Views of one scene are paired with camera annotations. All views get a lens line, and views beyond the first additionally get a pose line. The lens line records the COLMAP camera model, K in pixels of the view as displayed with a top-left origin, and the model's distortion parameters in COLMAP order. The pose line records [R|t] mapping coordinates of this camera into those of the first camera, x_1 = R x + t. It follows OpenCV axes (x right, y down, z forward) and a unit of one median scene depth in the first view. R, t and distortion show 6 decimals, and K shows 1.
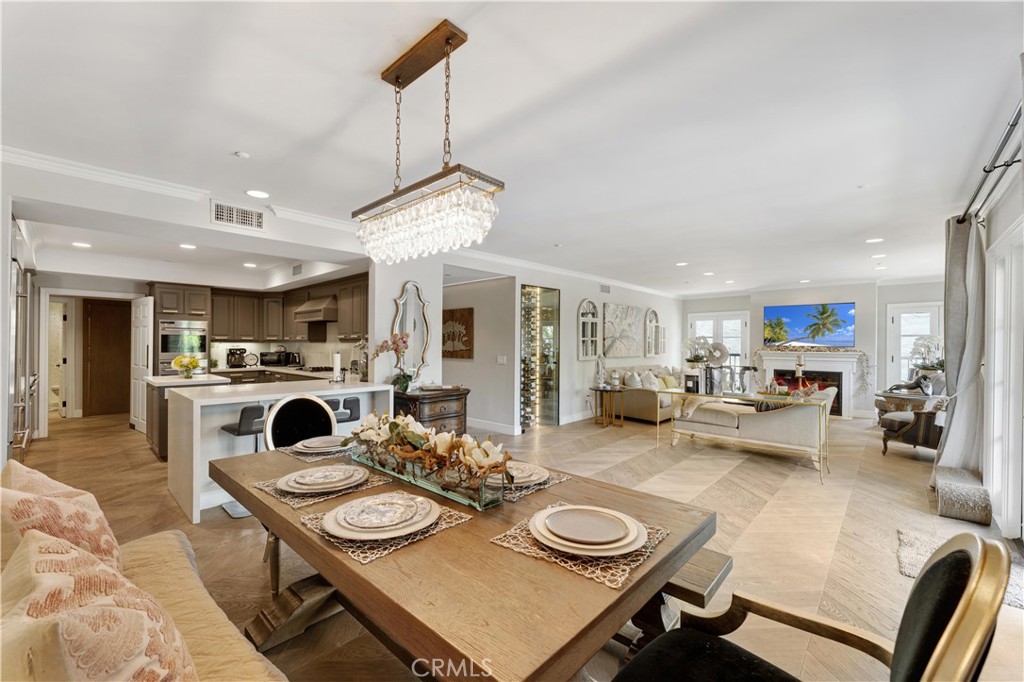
lens RADIAL K [[413.8, 0, 509.7], [0, 413.8, 344.9], [0, 0, 1]] dist [-0.000371, -0.000038]
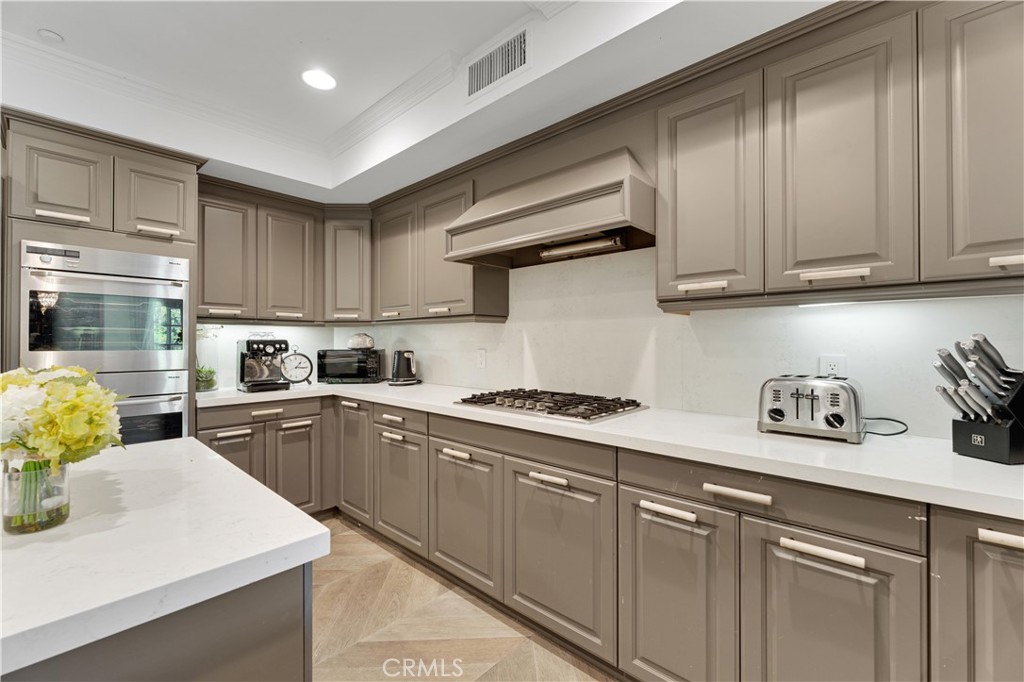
lens RADIAL K [[427.1, 0, 512.0], [0, 427.1, 341.0], [0, 0, 1]] dist [0.000173, 0.000031]
pose [[0.999979, 0.001848, 0.006154, -0.433304], [-0.001816, 0.999985, -0.005136, 0.011606], [-0.006164, 0.005124, 0.999968, 0.602721]]
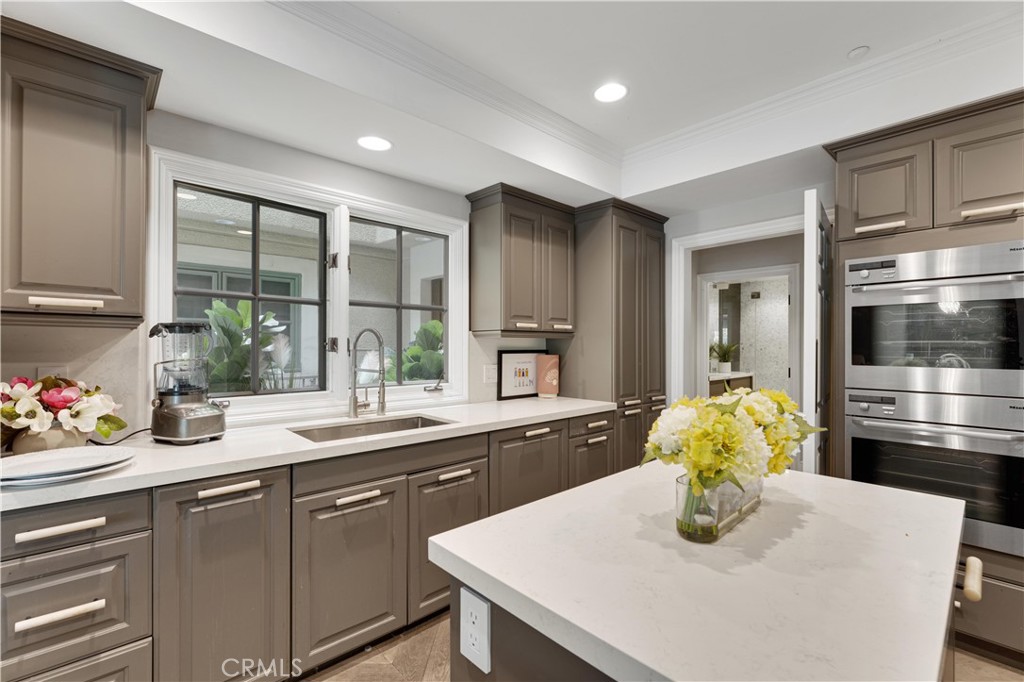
lens RADIAL K [[450.9, 0, 512.5], [0, 450.9, 346.3], [0, 0, 1]] dist [-0.000128, -0.000063]
pose [[-0.074144, 0.000351, -0.997247, -0.422706], [-0.001531, 0.999999, 0.000465, 0.004704], [0.997246, 0.001561, -0.074143, 0.673505]]
